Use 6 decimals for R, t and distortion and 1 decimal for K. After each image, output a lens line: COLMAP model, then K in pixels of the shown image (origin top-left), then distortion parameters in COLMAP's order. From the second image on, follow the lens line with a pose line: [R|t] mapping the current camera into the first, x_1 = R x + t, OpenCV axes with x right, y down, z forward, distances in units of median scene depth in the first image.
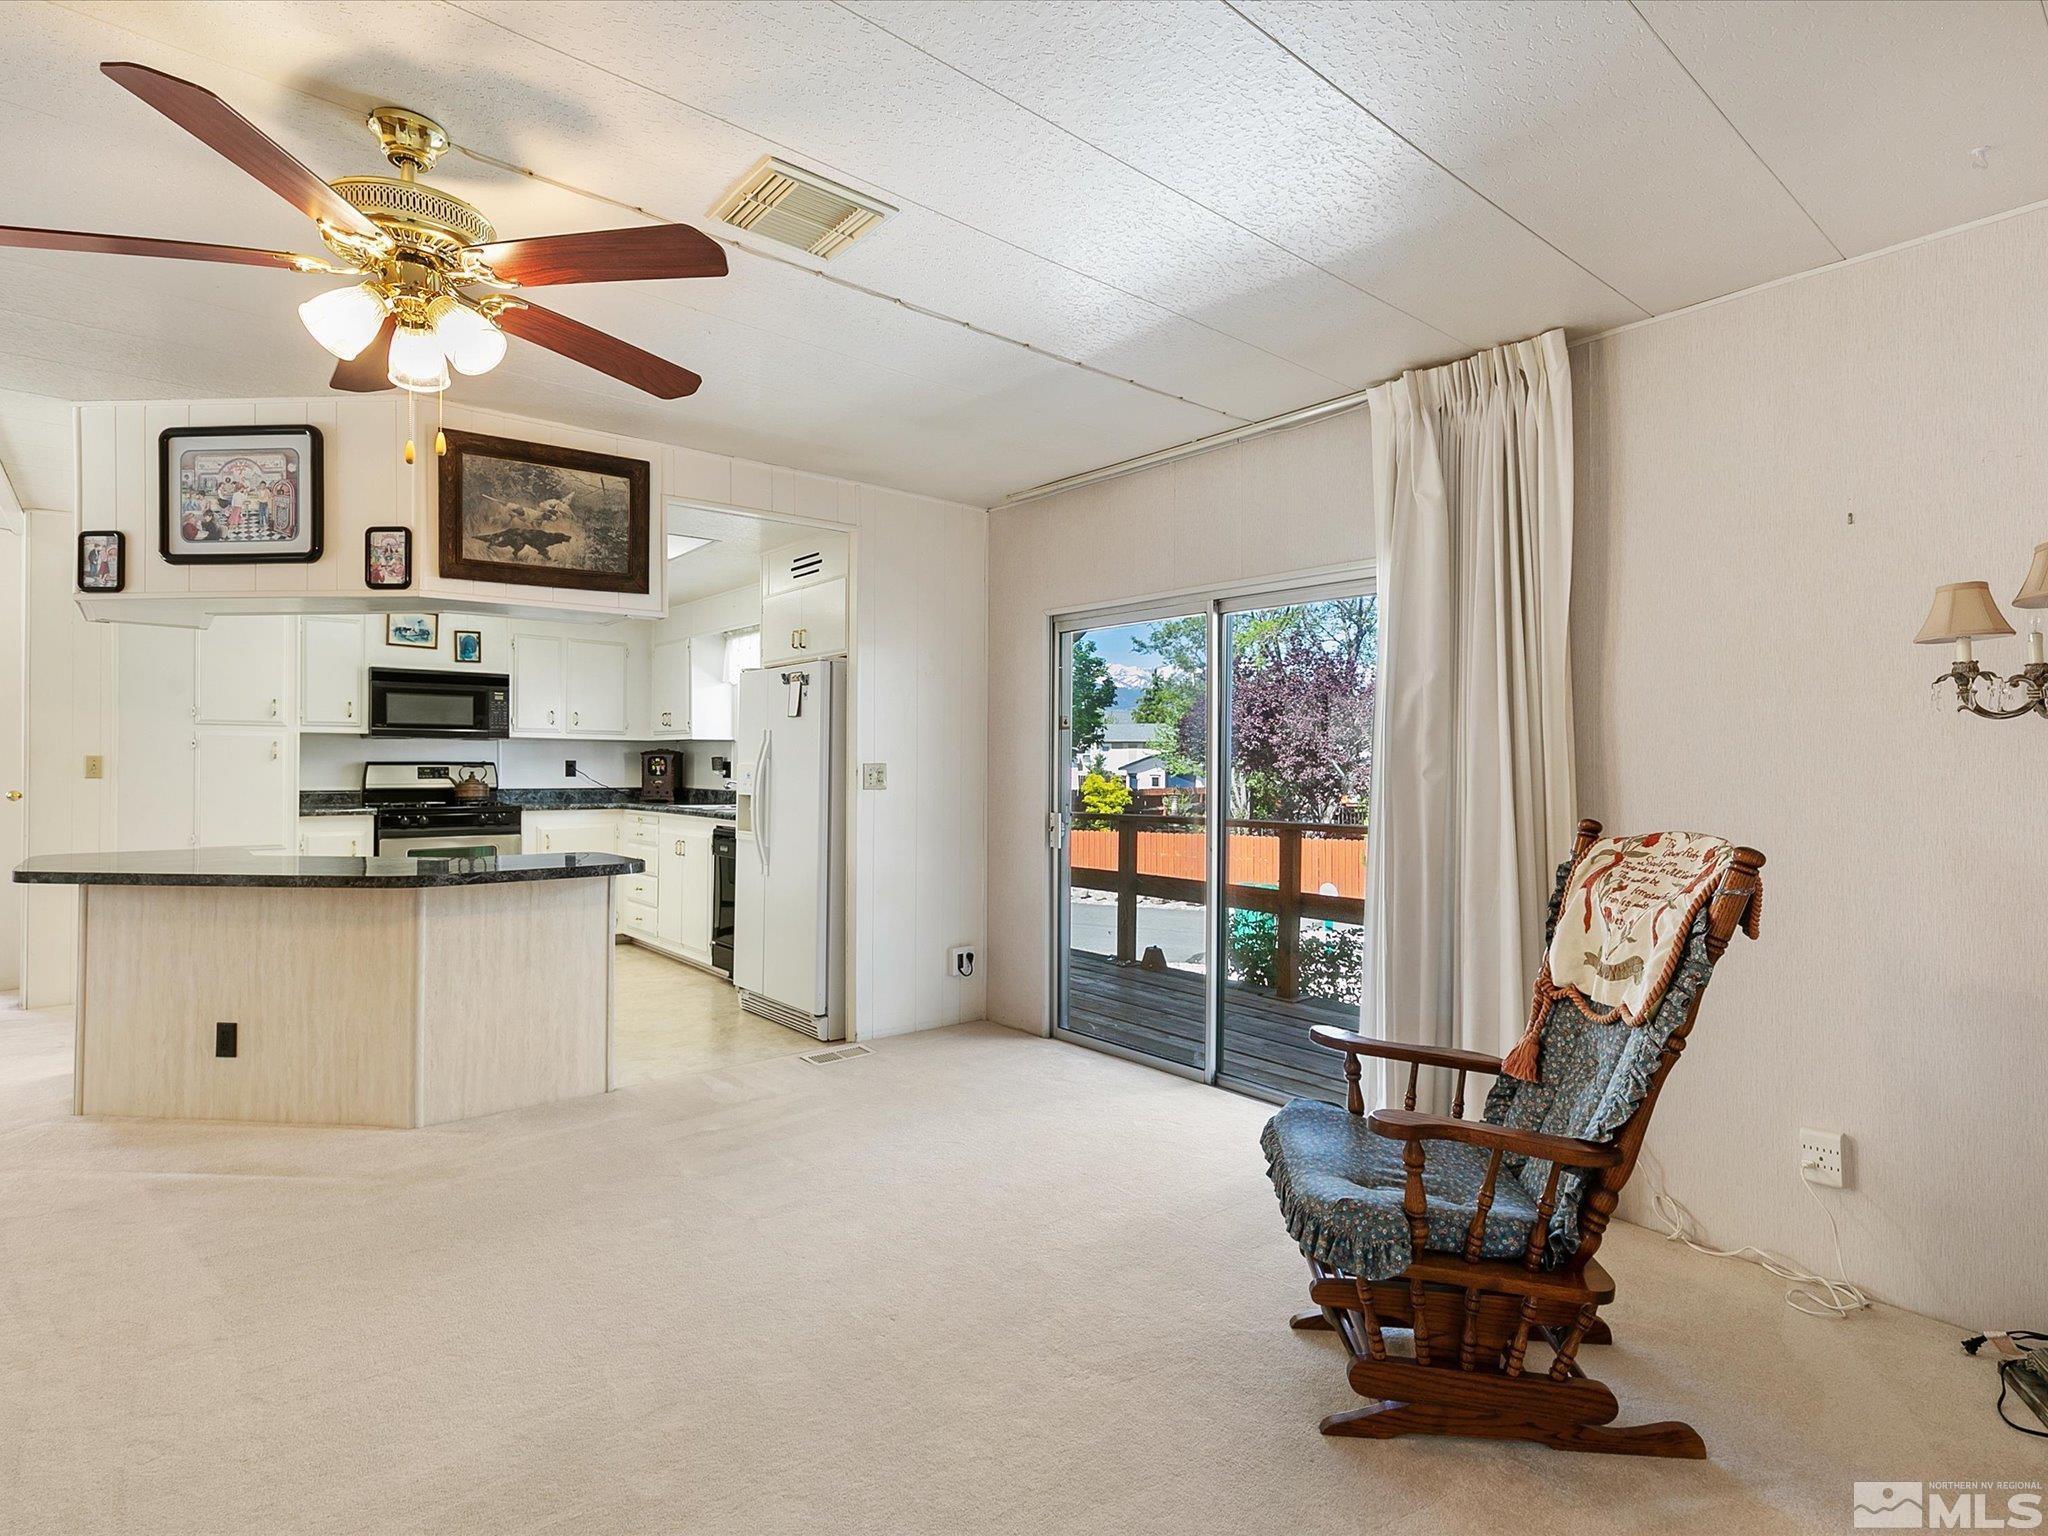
lens RADIAL K [[1043.4, 0, 1019.1], [0, 1043.4, 759.1], [0, 0, 1]] dist [0.024958, -0.011549]
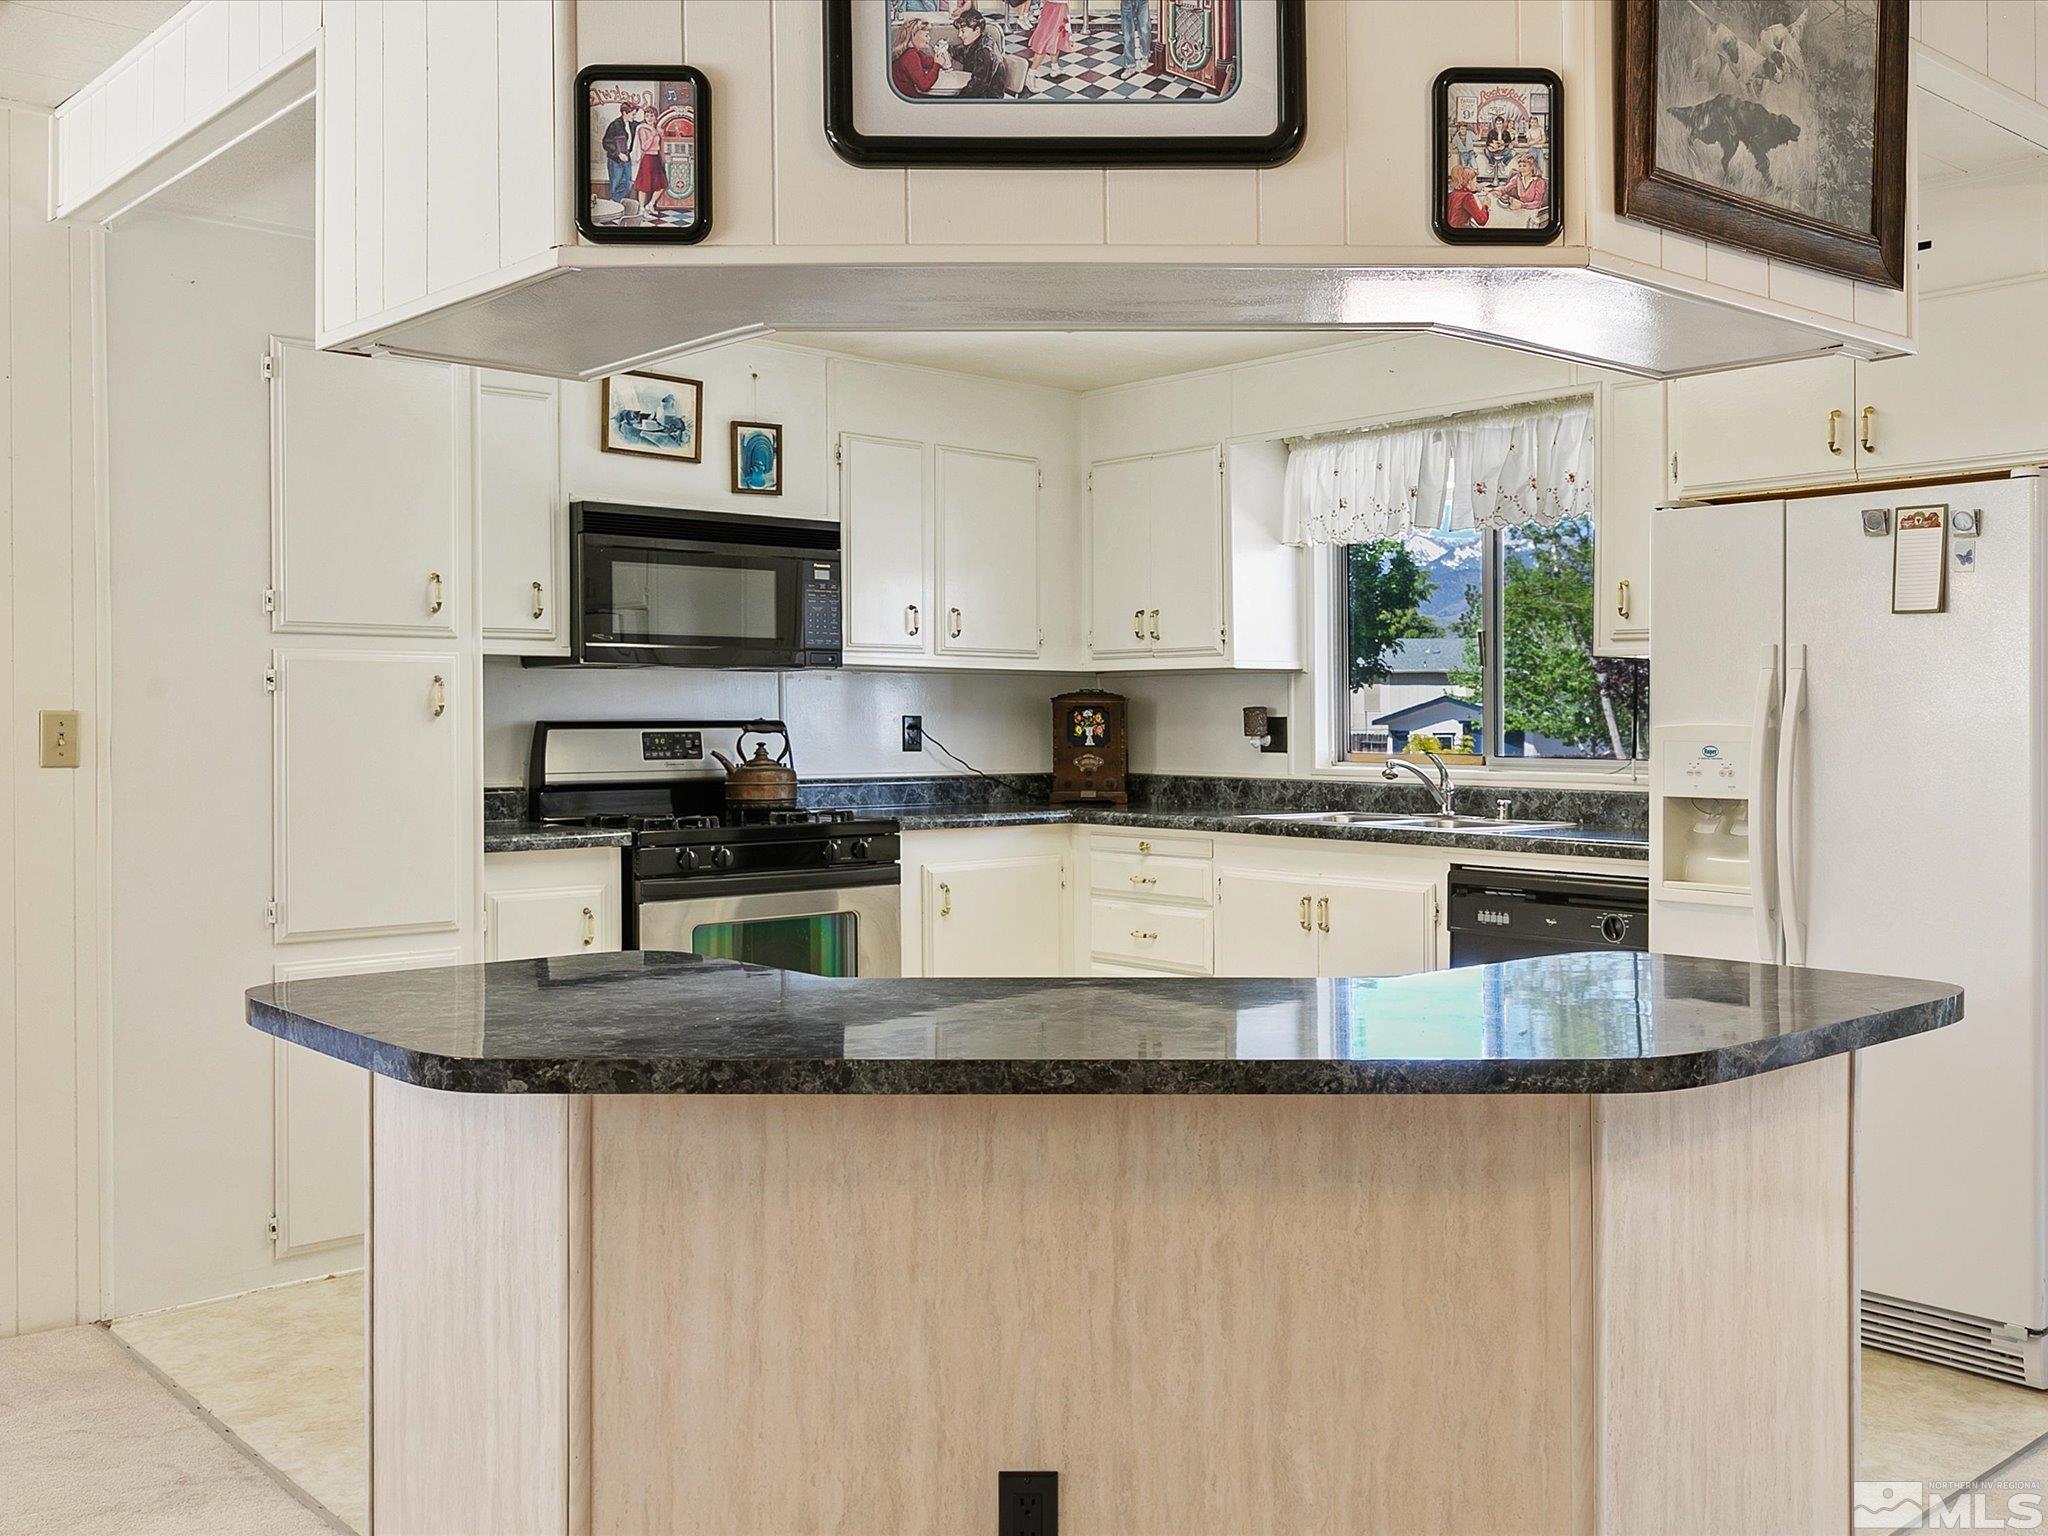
lens RADIAL K [[1903.3, 0, 1344.7], [0, 1903.3, 733.0], [0, 0, 1]] dist [0.004947, -0.012905]
pose [[0.995430, -0.004782, 0.095374, -0.372391], [0.003359, 0.999881, 0.015067, -0.003495], [-0.095435, -0.014678, 0.995327, 0.189330]]
